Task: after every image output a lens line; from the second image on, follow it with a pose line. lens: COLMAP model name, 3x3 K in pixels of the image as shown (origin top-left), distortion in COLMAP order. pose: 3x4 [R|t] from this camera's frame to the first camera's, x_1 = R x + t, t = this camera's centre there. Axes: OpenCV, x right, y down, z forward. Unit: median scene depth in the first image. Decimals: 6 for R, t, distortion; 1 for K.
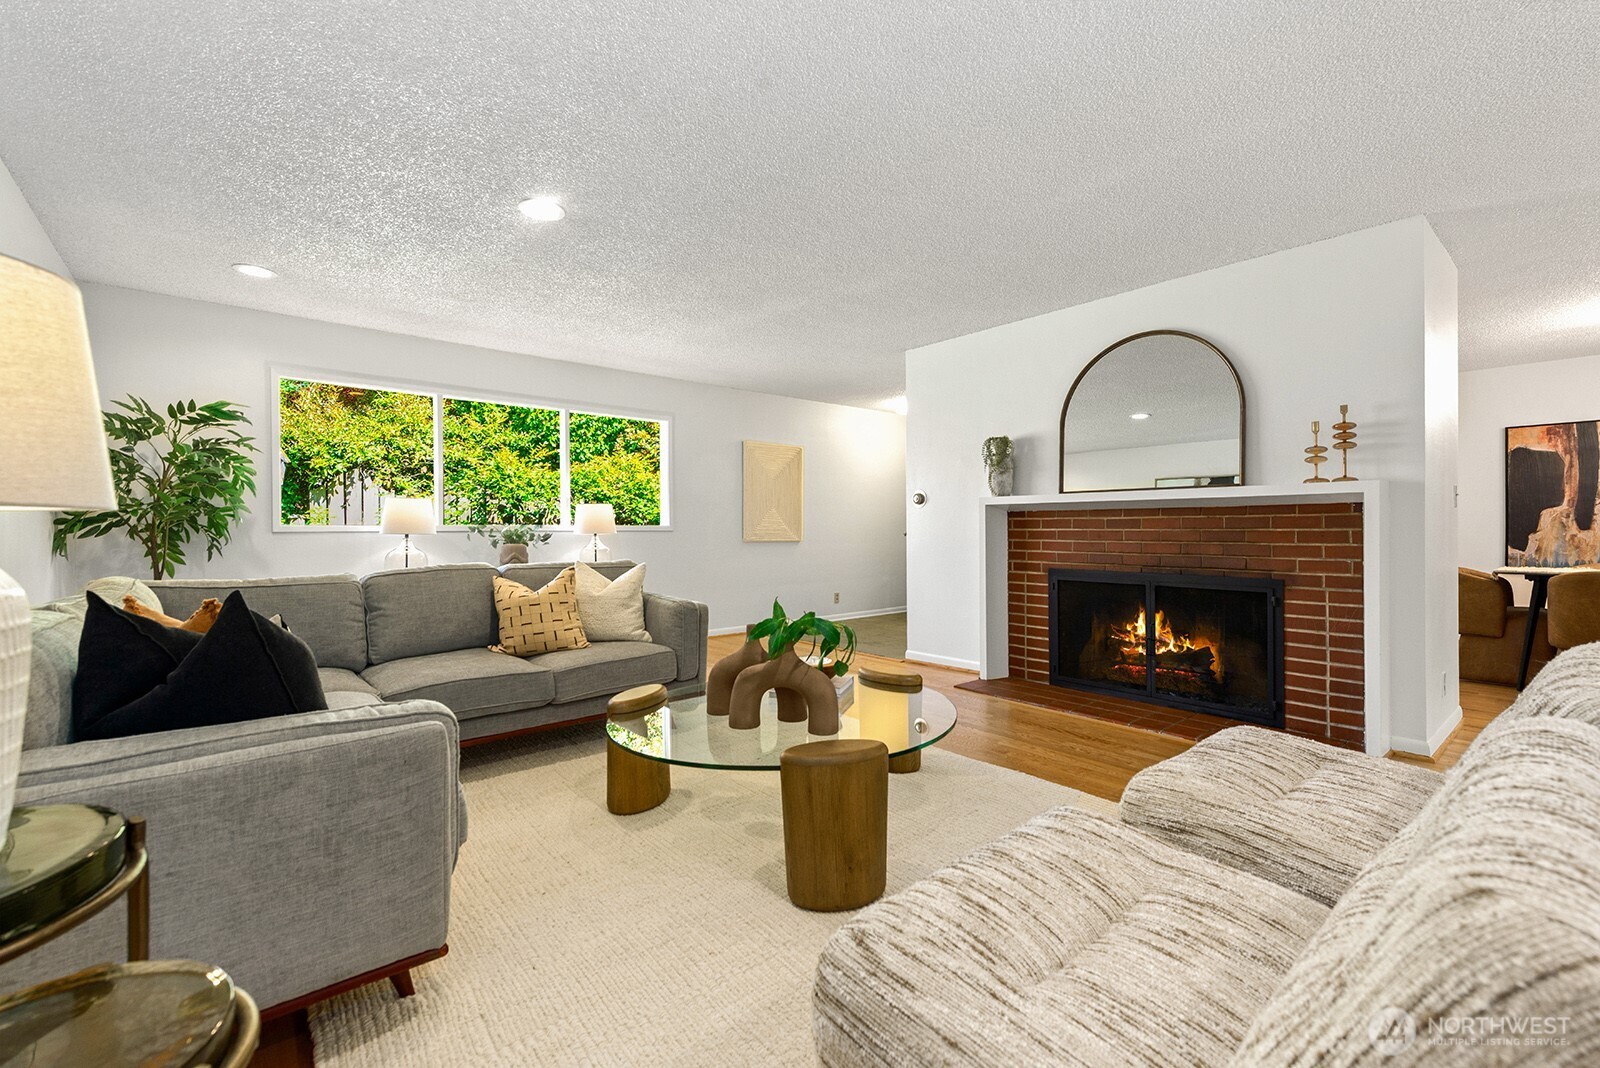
lens RADIAL K [[680.3, 0, 796.9], [0, 680.3, 528.2], [0, 0, 1]] dist [0.013935, -0.002394]
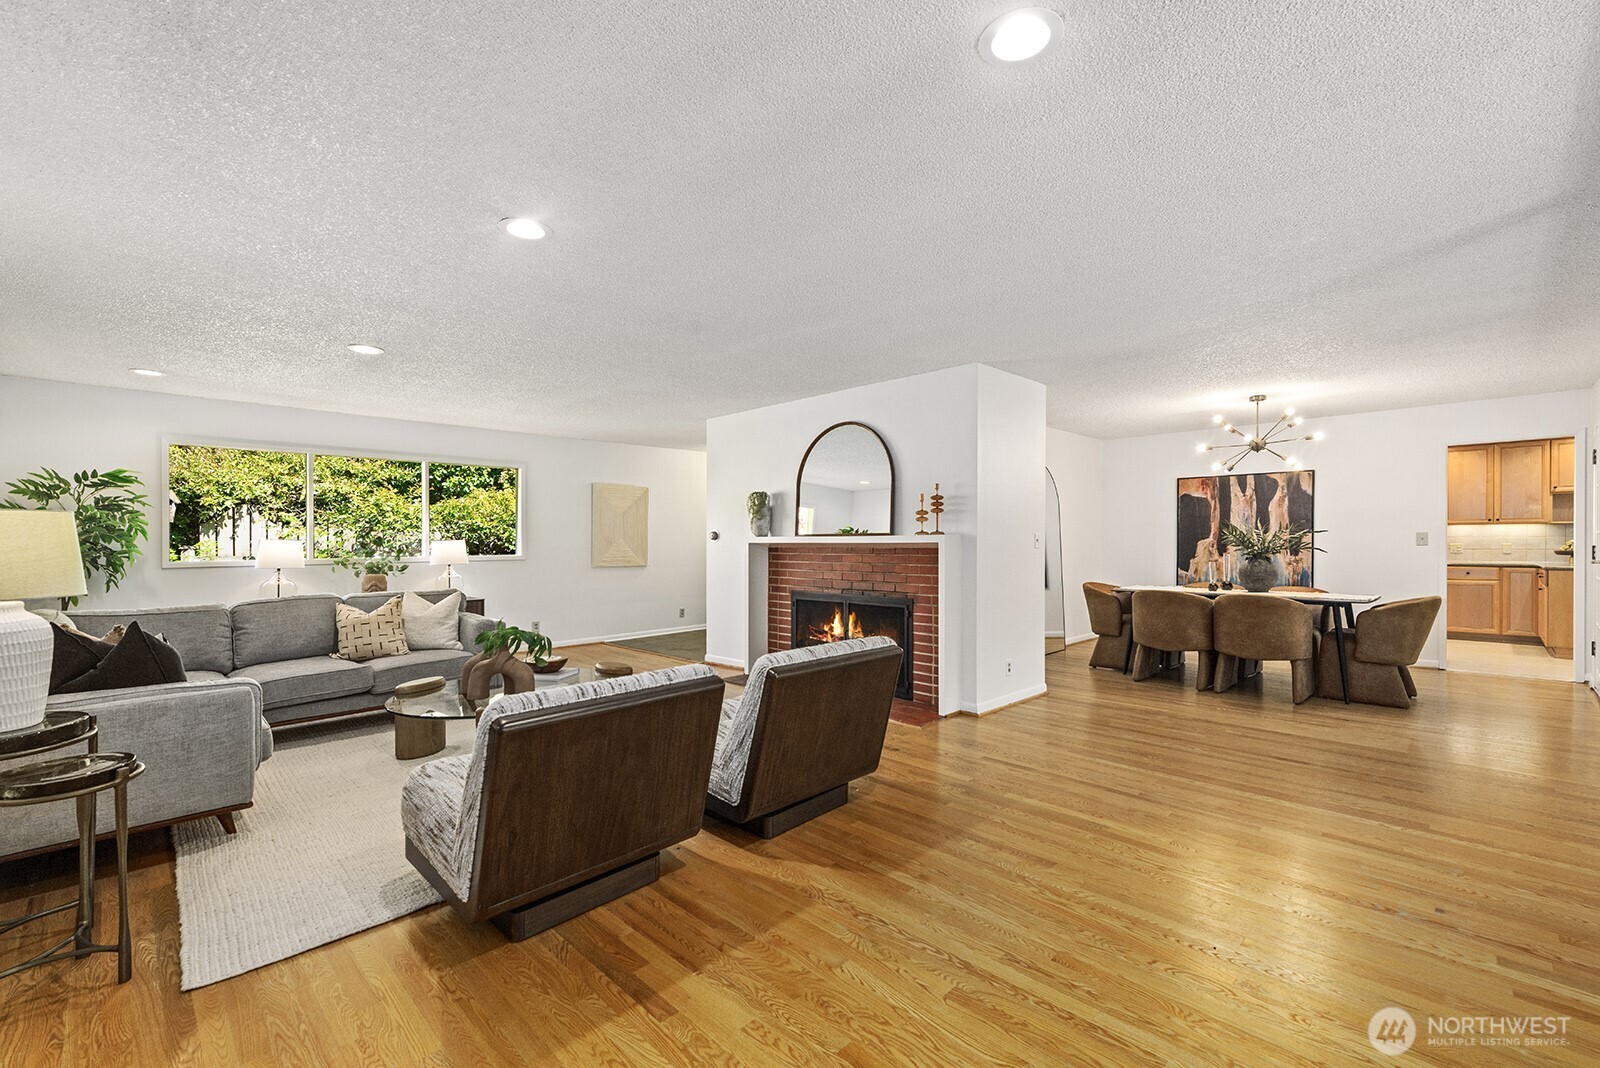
lens RADIAL K [[680.3, 0, 806.3], [0, 680.3, 534.6], [0, 0, 1]] dist [0.013935, -0.002394]
pose [[0.995525, -0.000816, 0.094499, 0.313126], [0.001534, 0.999971, -0.007525, -0.047677], [-0.094490, 0.007637, 0.995497, -0.393249]]
